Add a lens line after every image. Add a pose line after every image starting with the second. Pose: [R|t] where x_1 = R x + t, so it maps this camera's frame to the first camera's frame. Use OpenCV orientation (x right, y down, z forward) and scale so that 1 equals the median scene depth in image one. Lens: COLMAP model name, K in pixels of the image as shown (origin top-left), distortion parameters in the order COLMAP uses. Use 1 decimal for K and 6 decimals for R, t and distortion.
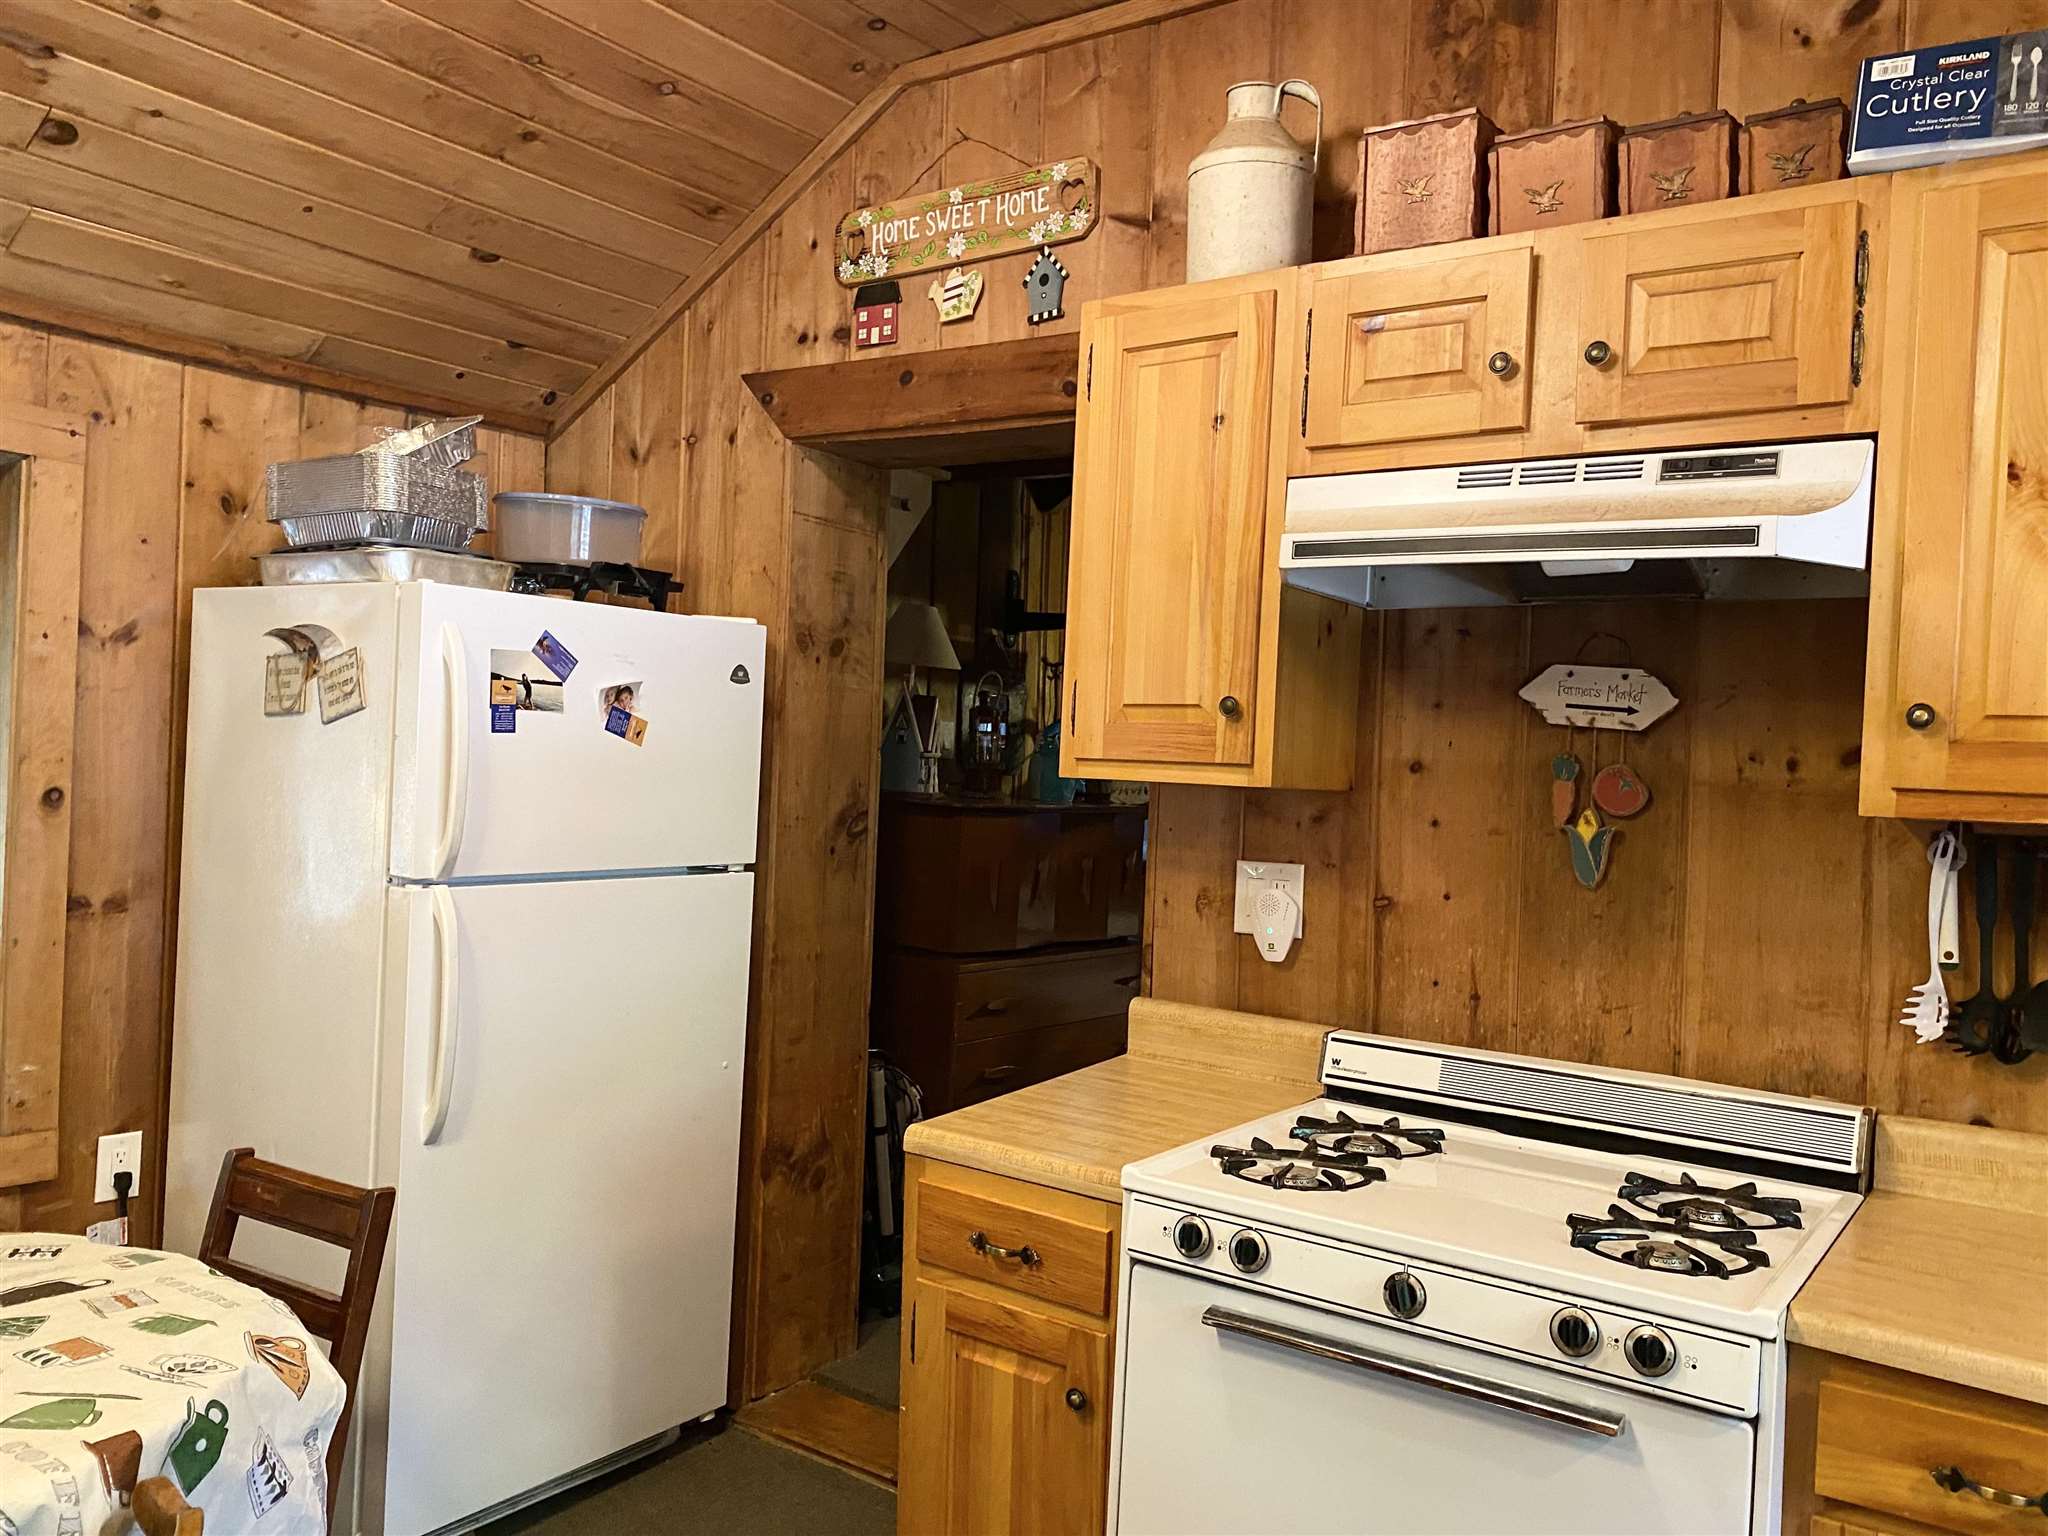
lens RADIAL K [[1569.9, 0, 1024.0], [0, 1569.9, 768.0], [0, 0, 1]] dist [0.040418, -0.042457]
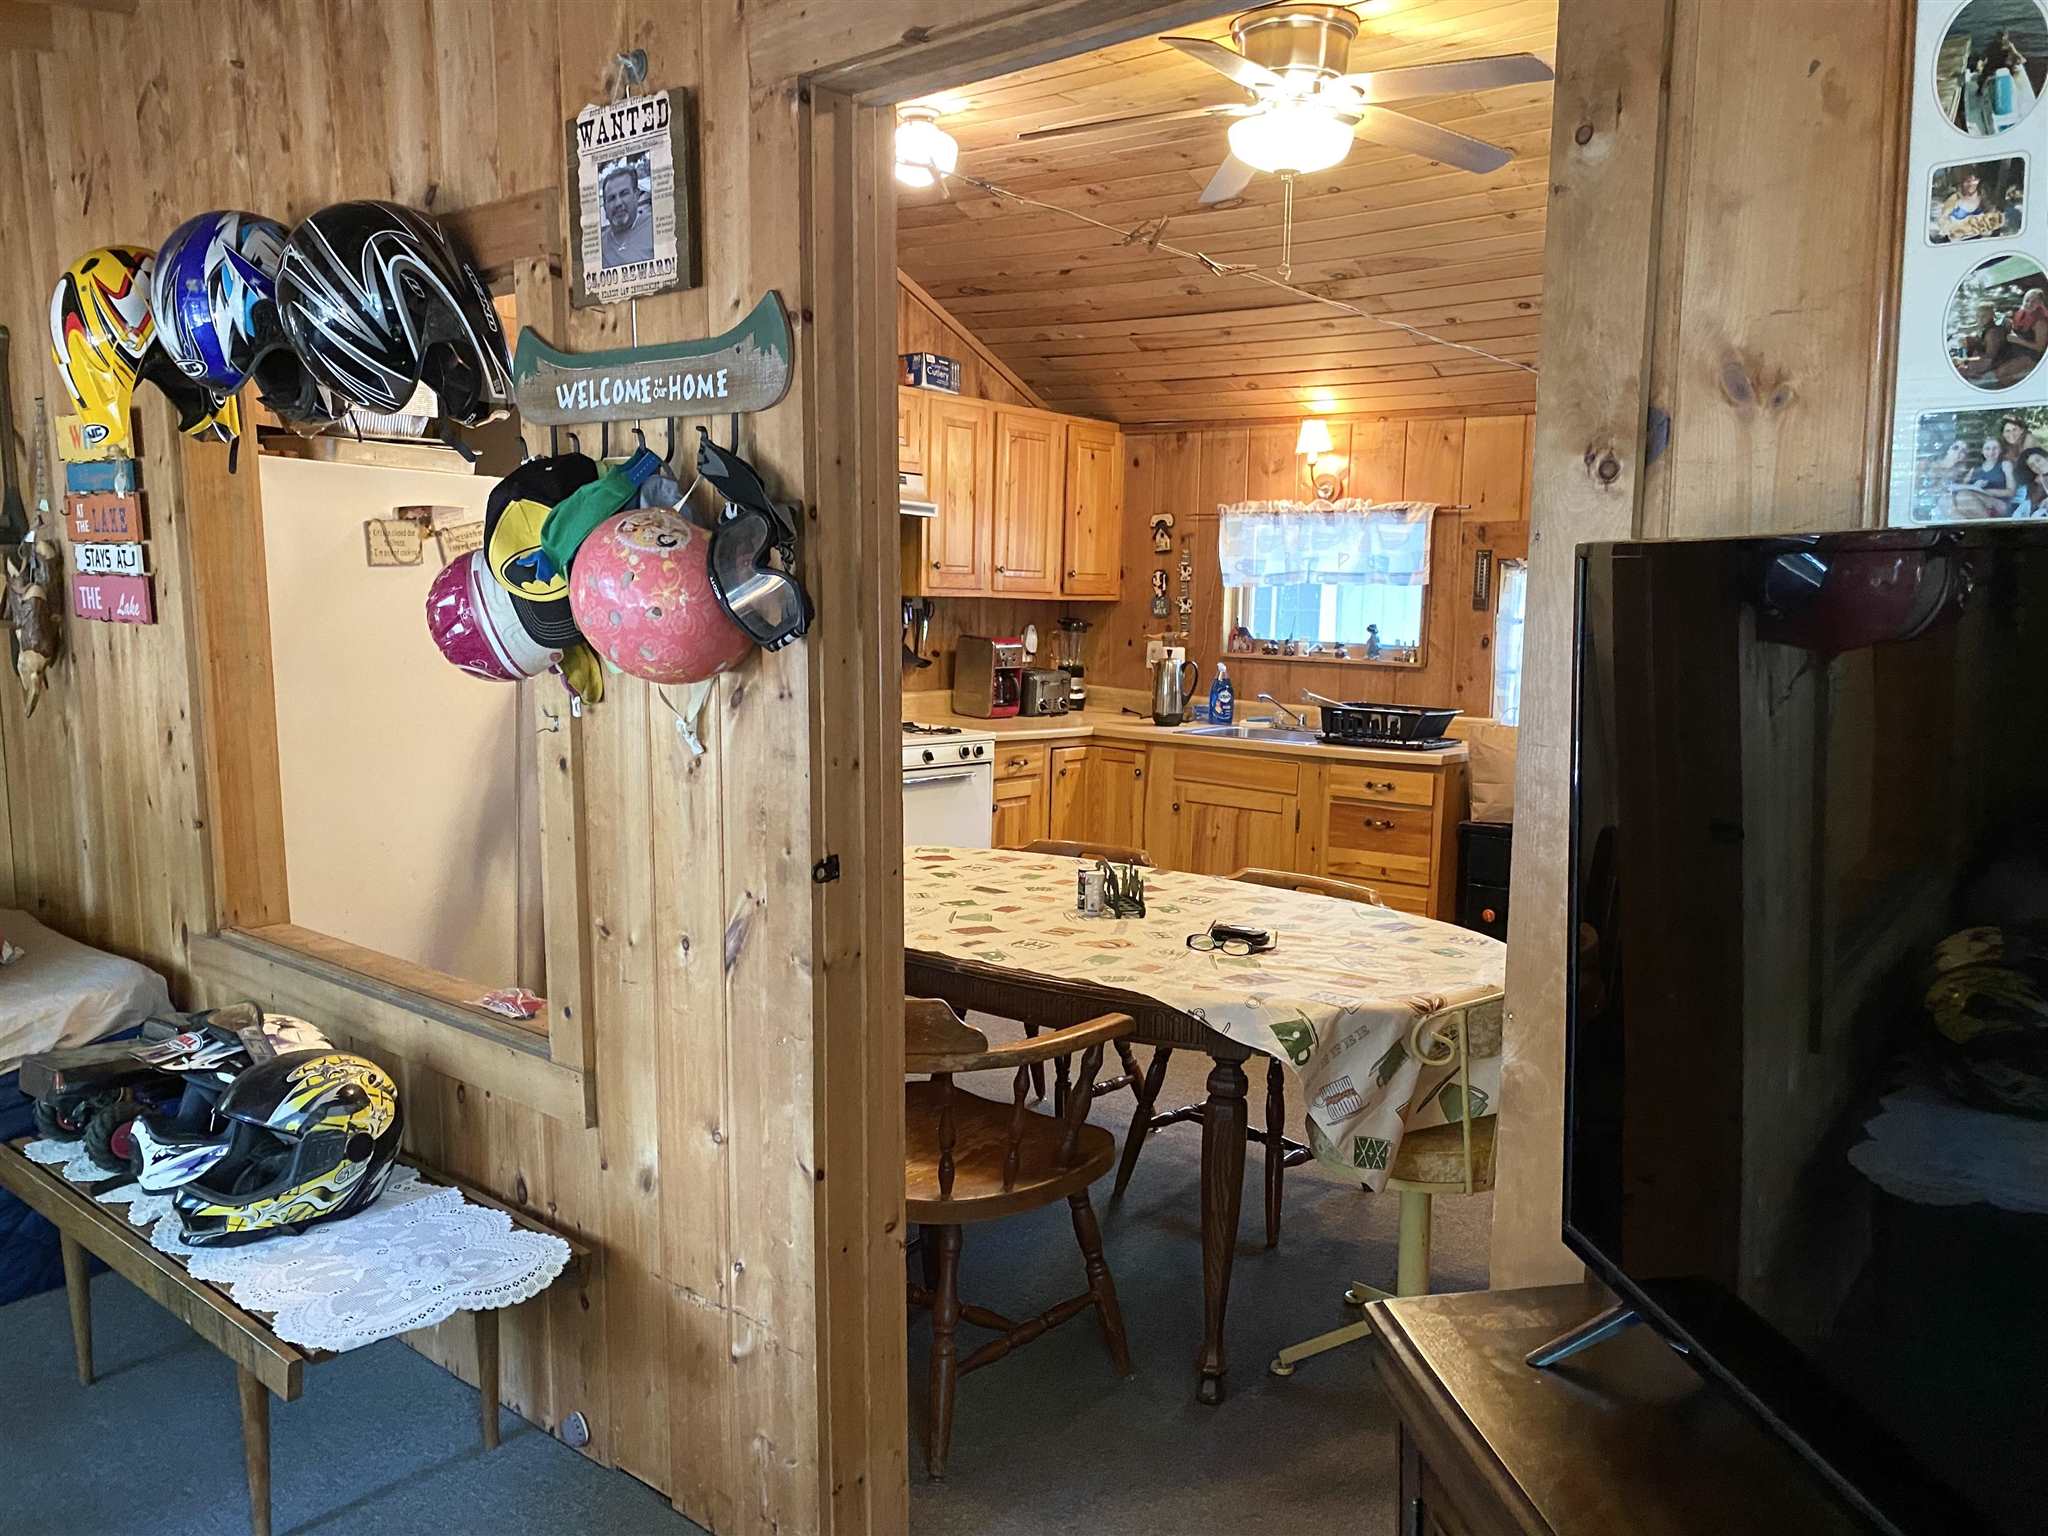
lens RADIAL K [[1660.2, 0, 985.0], [0, 1660.2, 760.4], [0, 0, 1]] dist [0.083301, -0.096192]
pose [[0.093378, -0.145920, 0.984880, -2.369789], [-0.026316, 0.988494, 0.148951, -0.121489], [-0.995283, -0.039827, 0.088464, 0.467773]]
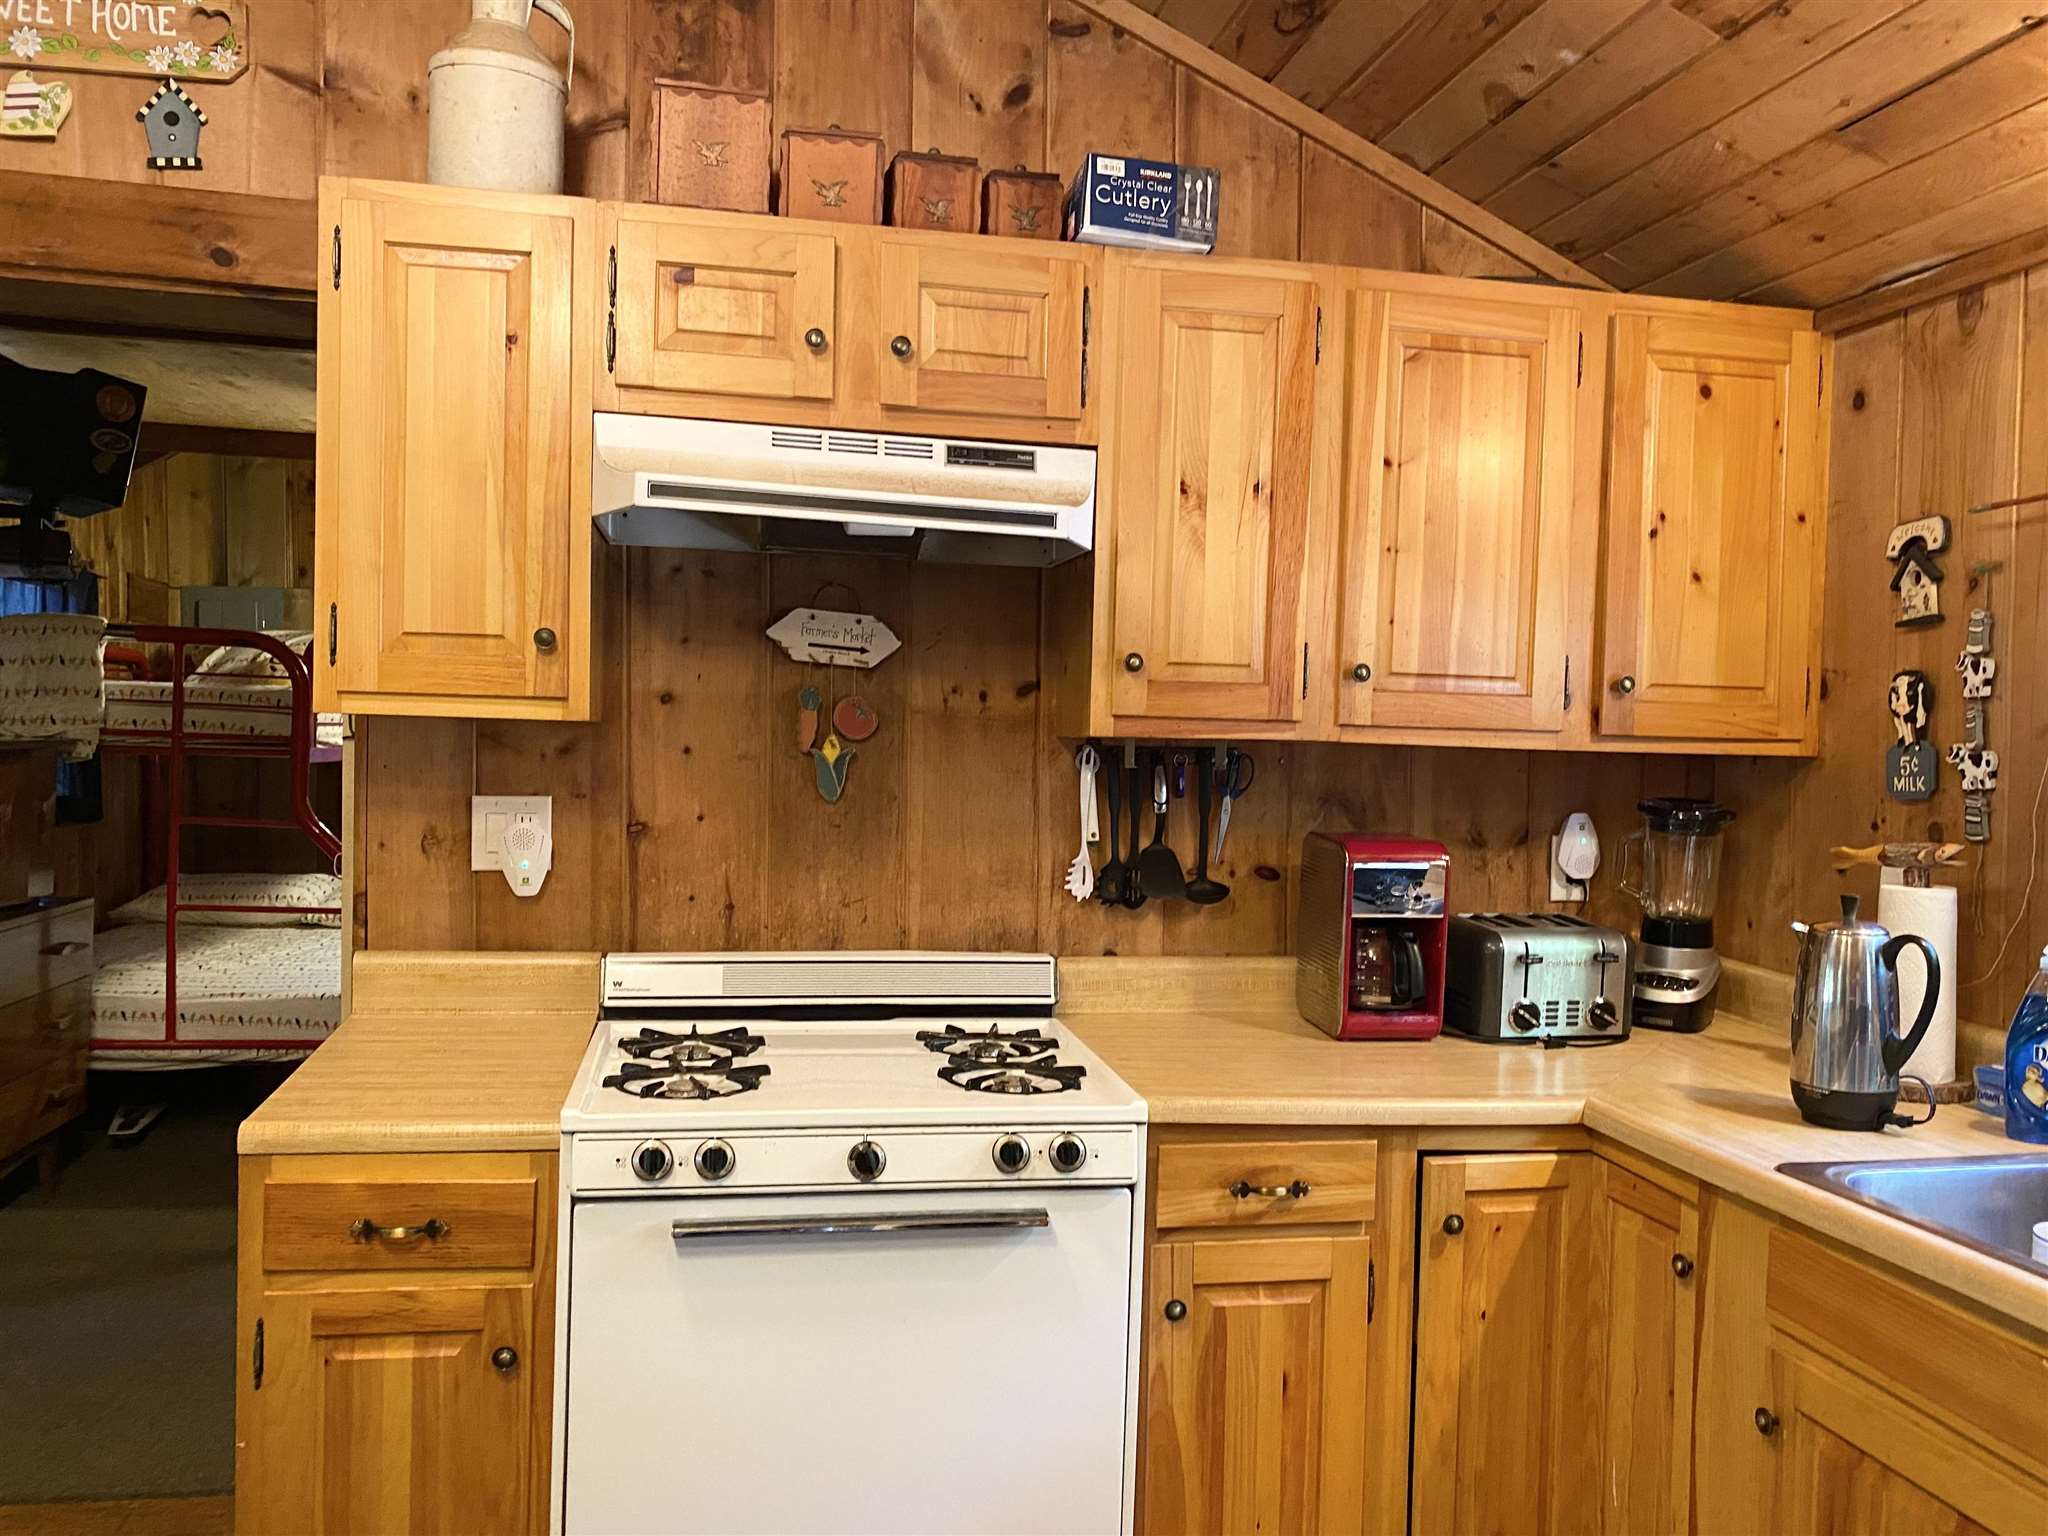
lens RADIAL K [[1557.7, 0, 1009.1], [0, 1557.7, 774.5], [0, 0, 1]] dist [0.051739, -0.060907]
pose [[0.700928, -0.045442, 0.711782, -0.384241], [0.002912, 0.998142, 0.060857, -0.014387], [-0.713226, -0.040584, 0.699759, 0.107560]]
